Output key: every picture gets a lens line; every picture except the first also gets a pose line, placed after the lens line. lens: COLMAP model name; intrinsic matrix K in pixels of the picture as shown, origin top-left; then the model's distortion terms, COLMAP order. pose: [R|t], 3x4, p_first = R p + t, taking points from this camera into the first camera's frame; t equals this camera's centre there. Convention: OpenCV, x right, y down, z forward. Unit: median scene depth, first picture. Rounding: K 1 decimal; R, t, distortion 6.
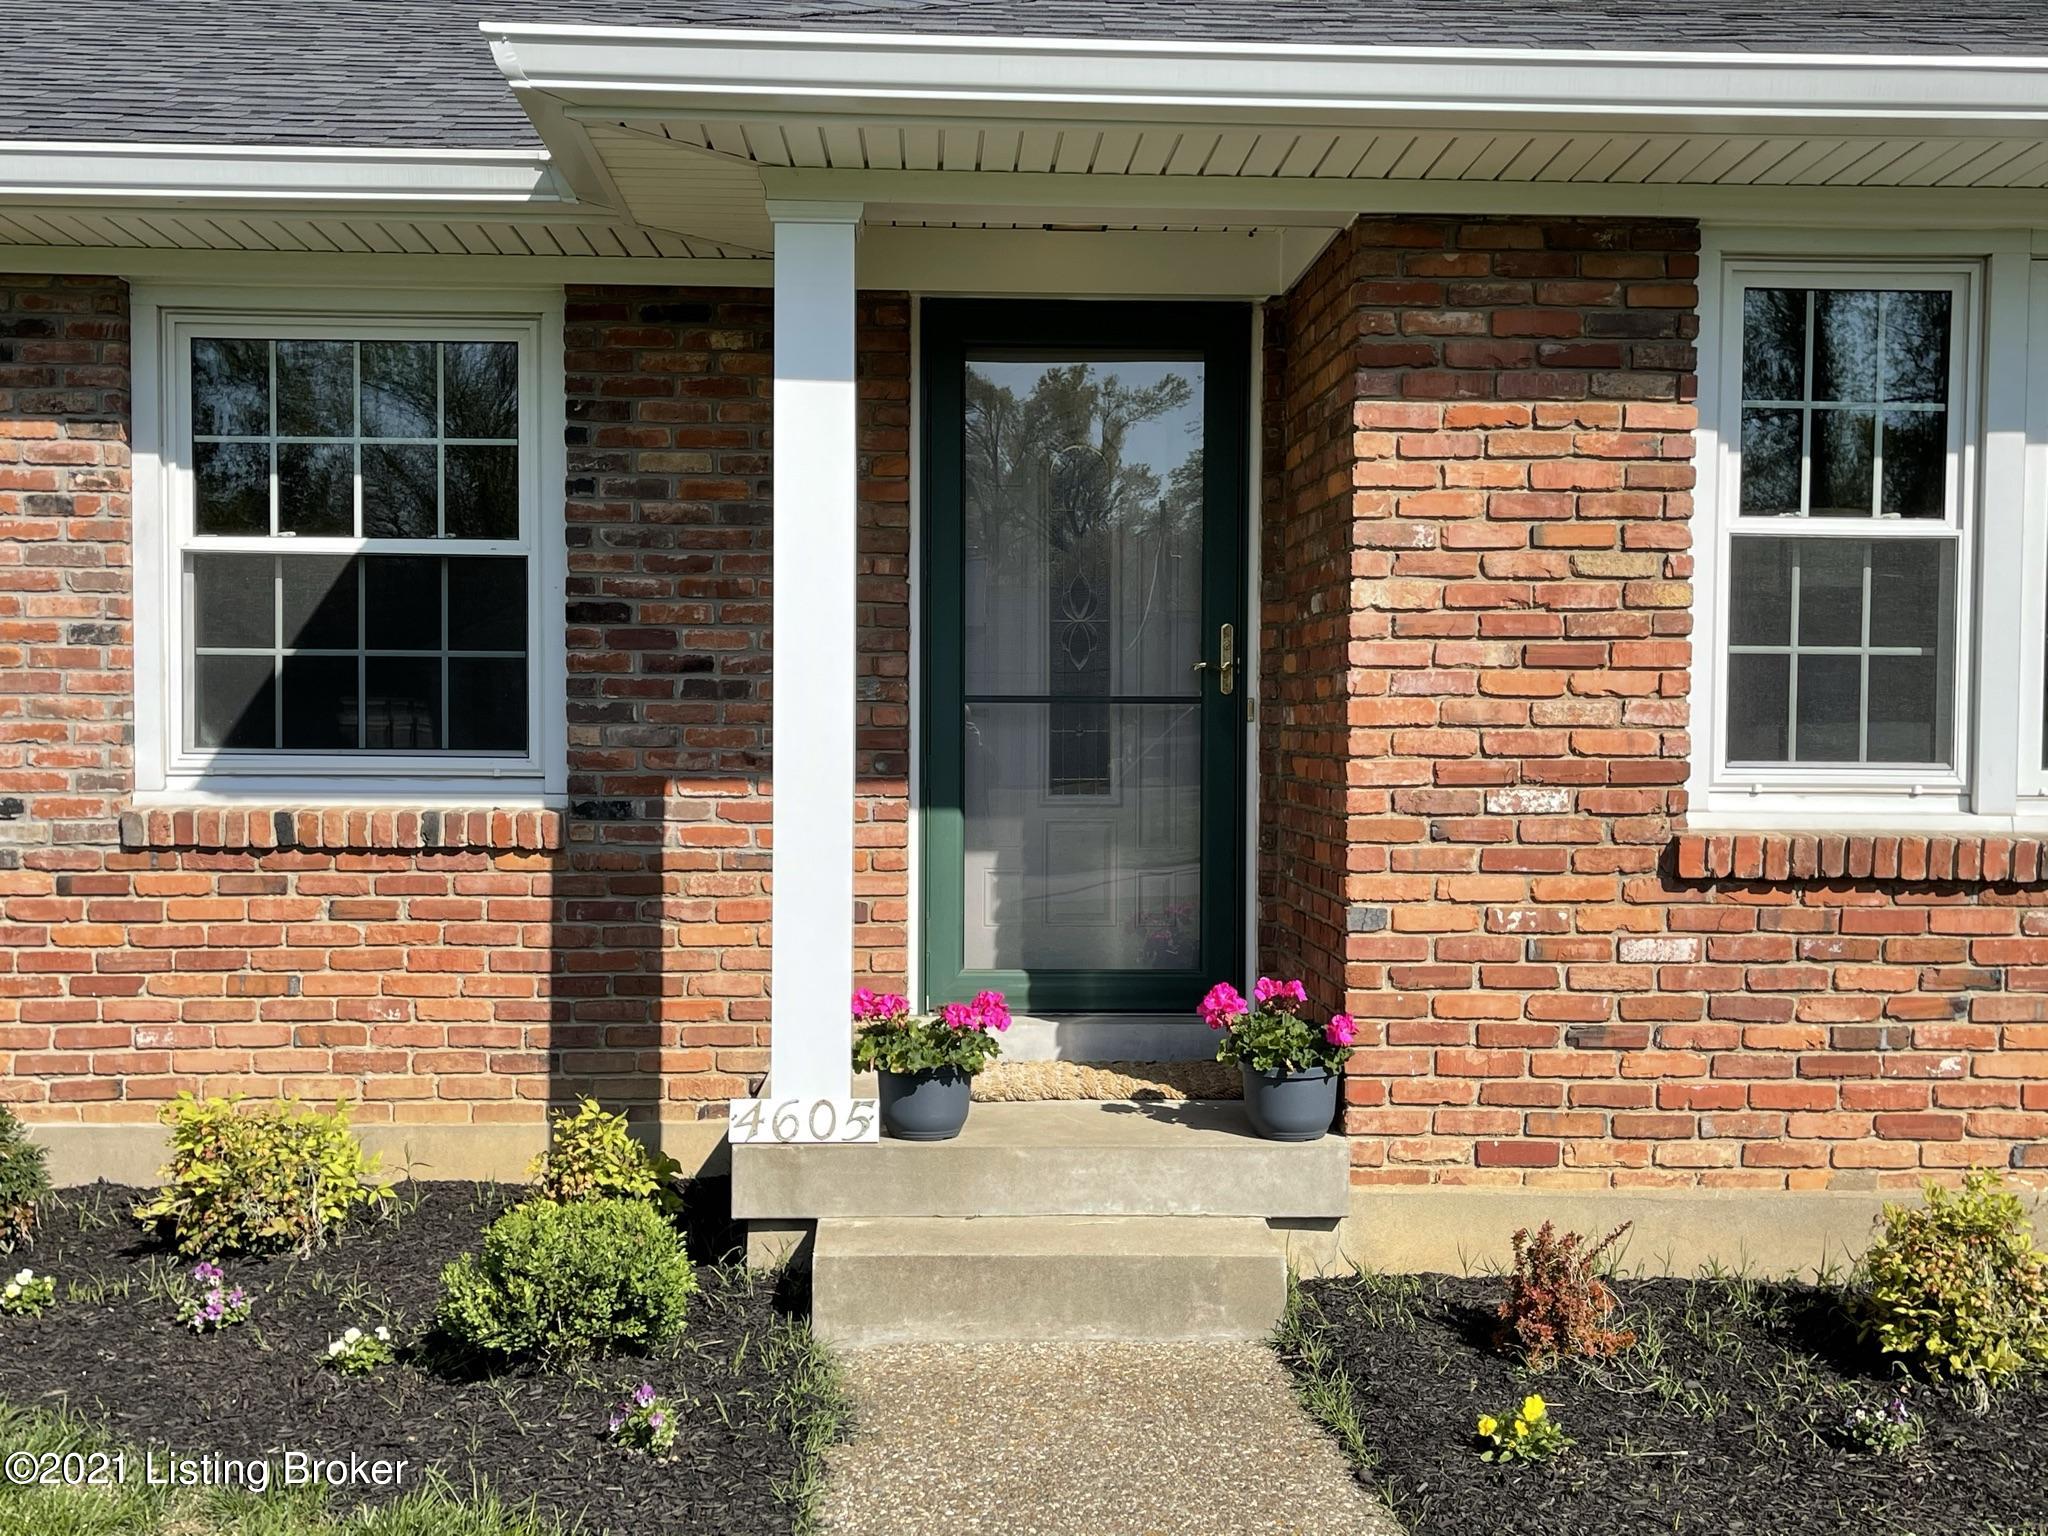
lens RADIAL K [[2221.4, 0, 1024.0], [0, 2221.4, 768.0], [0, 0, 1]] dist [0.029643, -0.008159]
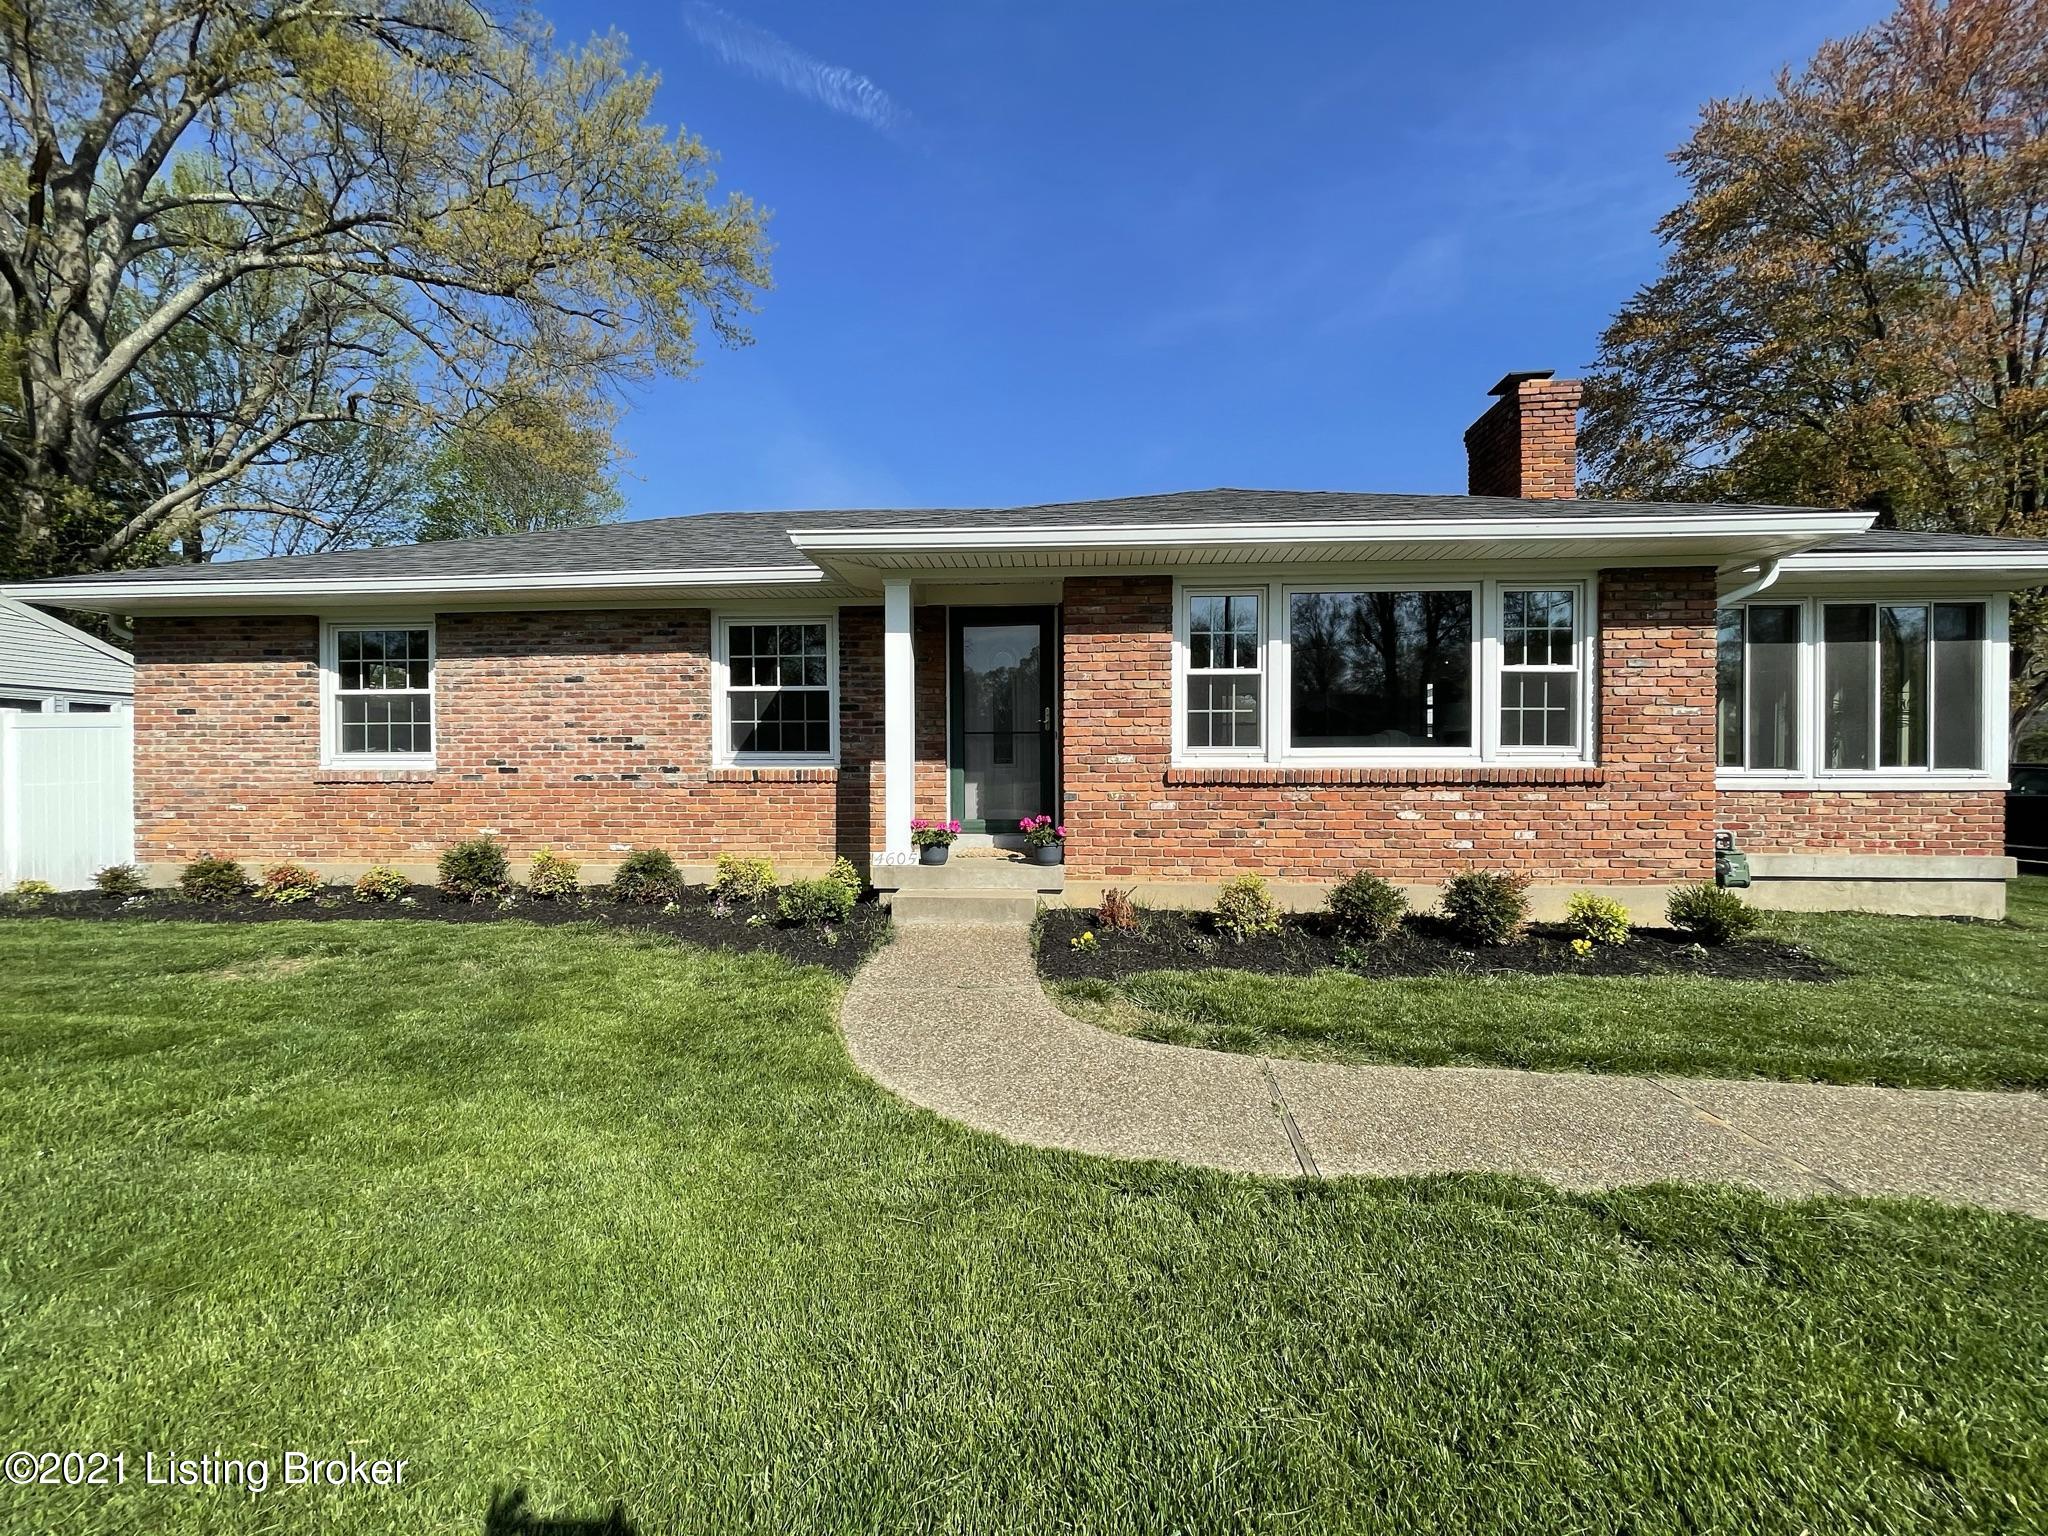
lens RADIAL K [[819.0, 0, 1024.0], [0, 819.0, 768.0], [0, 0, 1]] dist [-0.001315, -0.000136]
pose [[0.995131, -0.009258, -0.098124, 0.201468], [0.007583, 0.999819, -0.017429, 0.046157], [0.098267, 0.016600, 0.995022, -0.174504]]
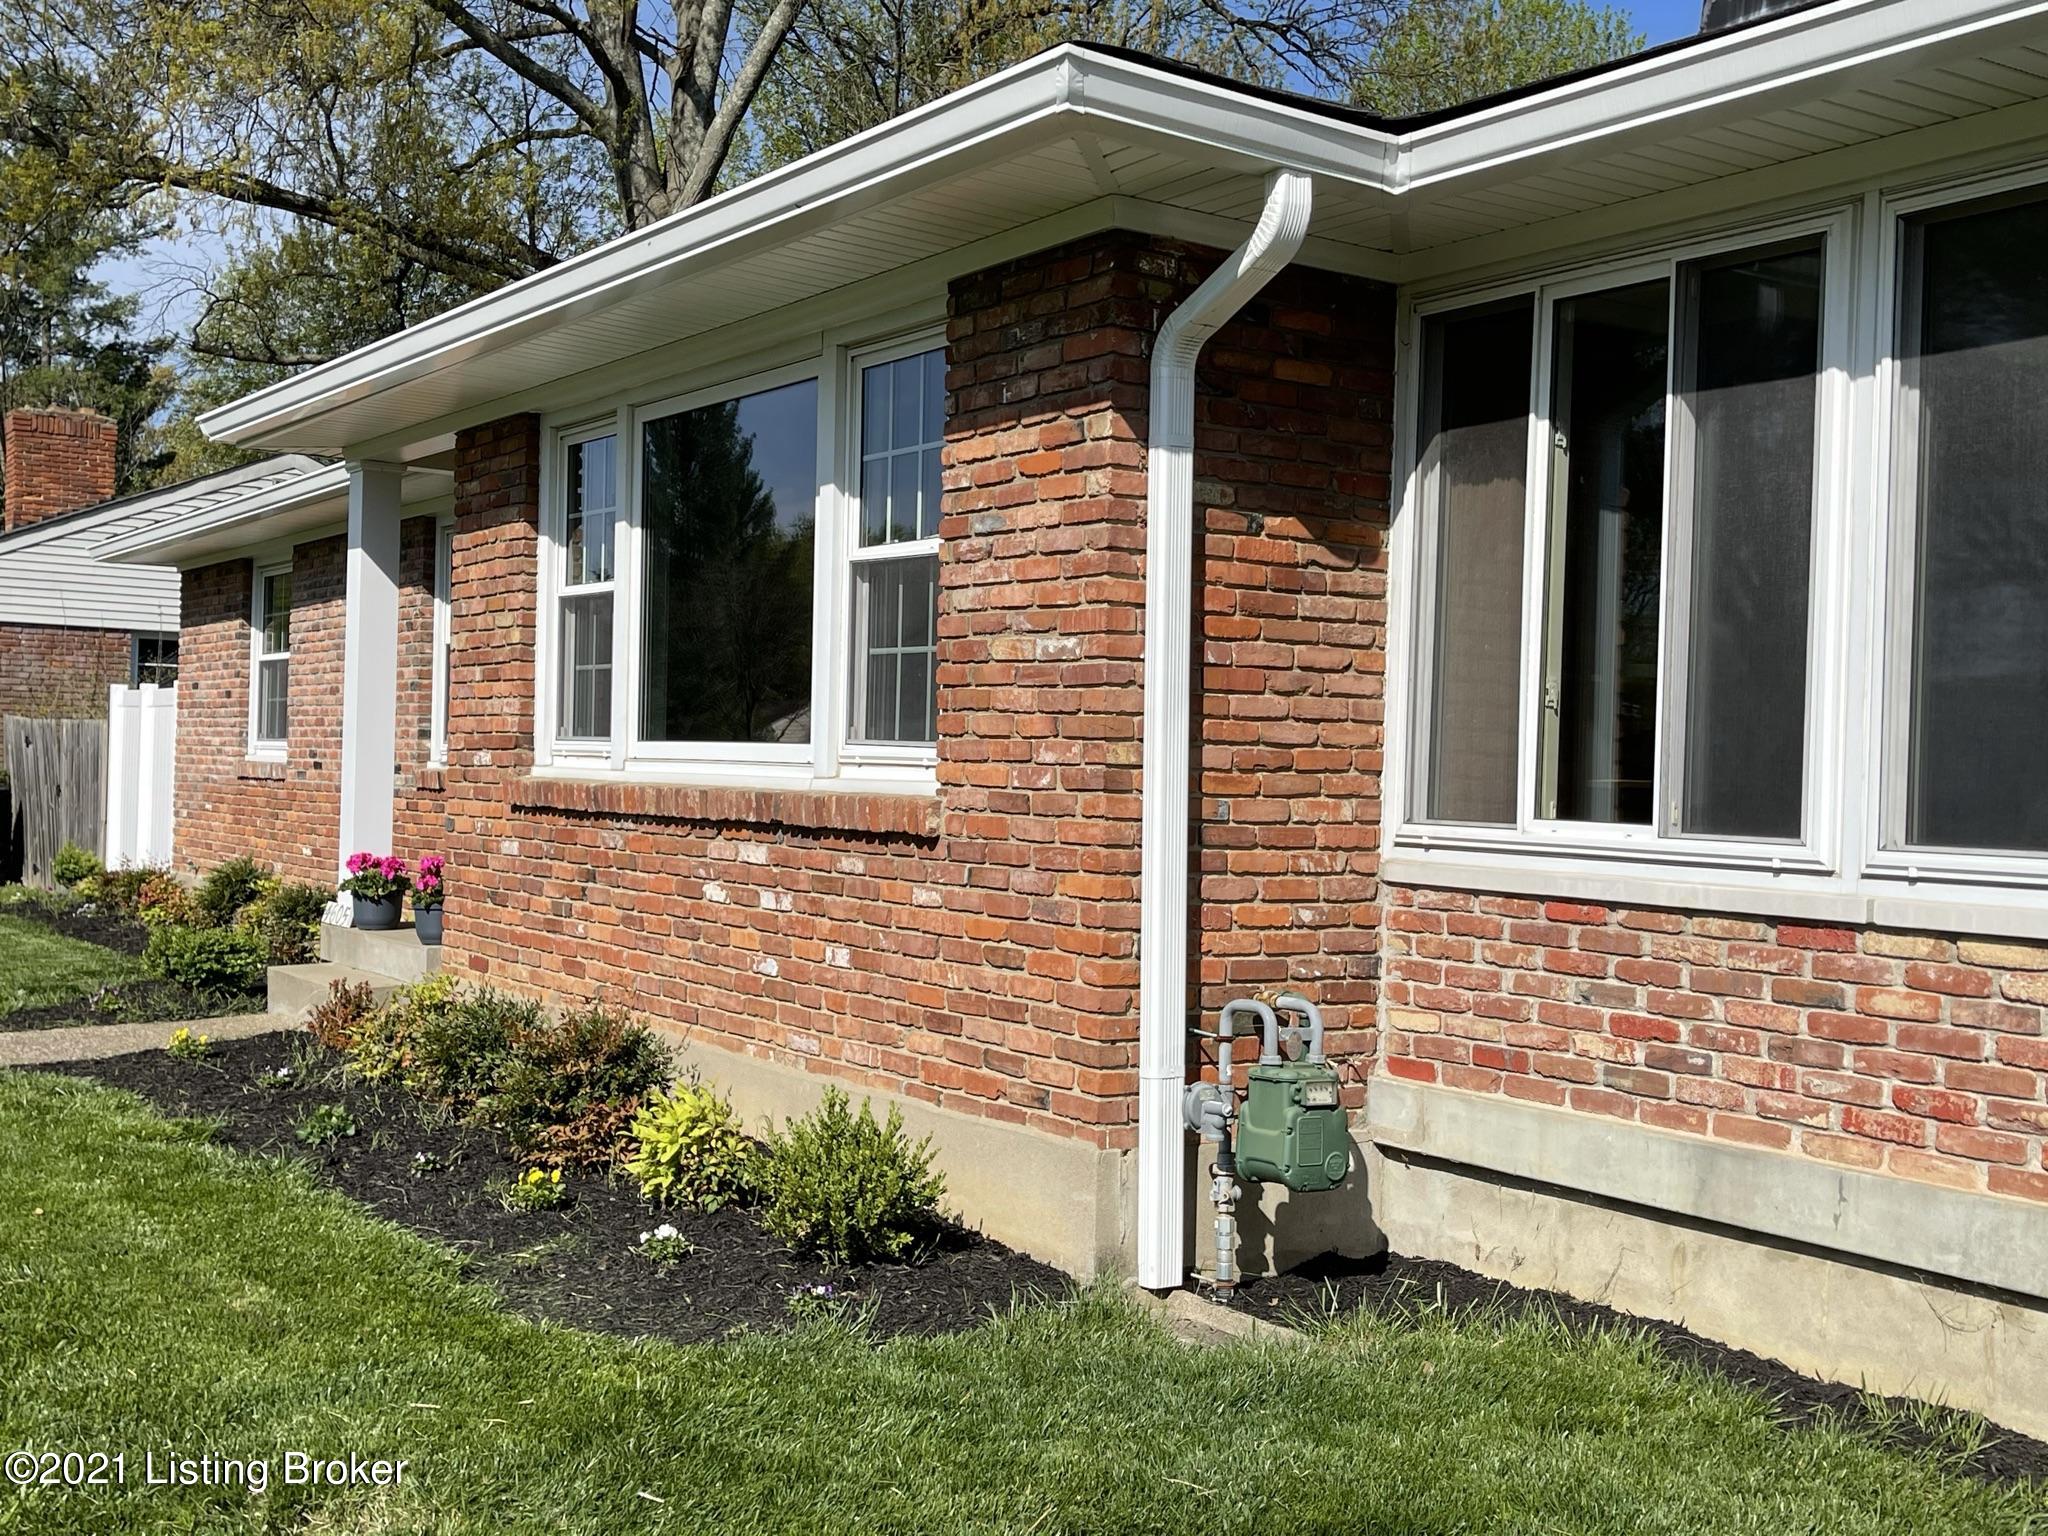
lens RADIAL K [[2221.4, 0, 1024.0], [0, 2221.4, 768.0], [0, 0, 1]] dist [0.029643, -0.008159]
pose [[0.529072, 0.006929, -0.848548, 1.900979], [-0.043503, 0.998873, -0.018968, 0.036492], [0.847461, 0.046950, 0.528778, 0.434172]]
